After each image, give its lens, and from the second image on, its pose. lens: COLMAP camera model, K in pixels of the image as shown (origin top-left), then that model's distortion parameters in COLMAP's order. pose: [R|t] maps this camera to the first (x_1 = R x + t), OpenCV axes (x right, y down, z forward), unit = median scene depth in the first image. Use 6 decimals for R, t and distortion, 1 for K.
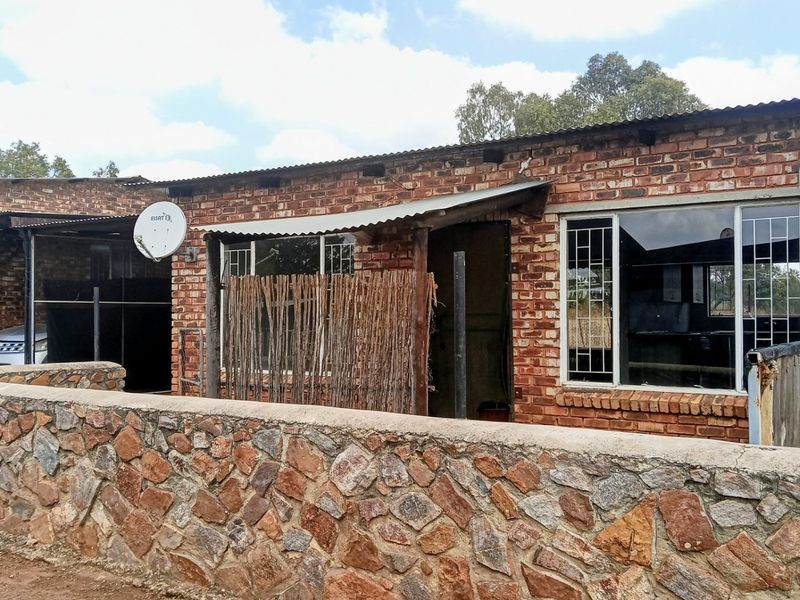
lens RADIAL K [[860.5, 0, 400.0], [0, 860.5, 300.0], [0, 0, 1]] dist [0.022913, 0.009230]
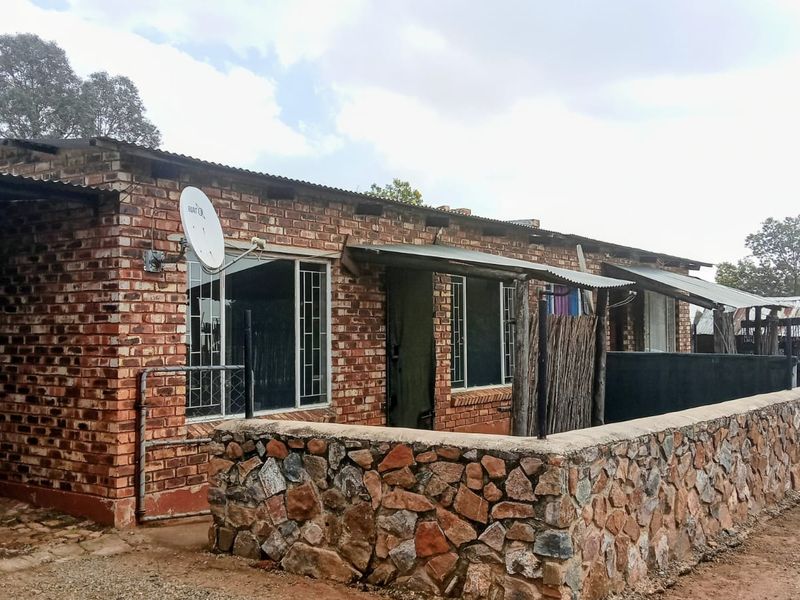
lens RADIAL K [[860.5, 0, 400.0], [0, 860.5, 300.0], [0, 0, 1]] dist [0.022913, 0.009230]
pose [[0.037732, 0.037250, 0.998593, -0.969780], [-0.015695, 0.999204, -0.036680, 0.000730], [-0.999165, -0.014289, 0.038287, 0.813553]]
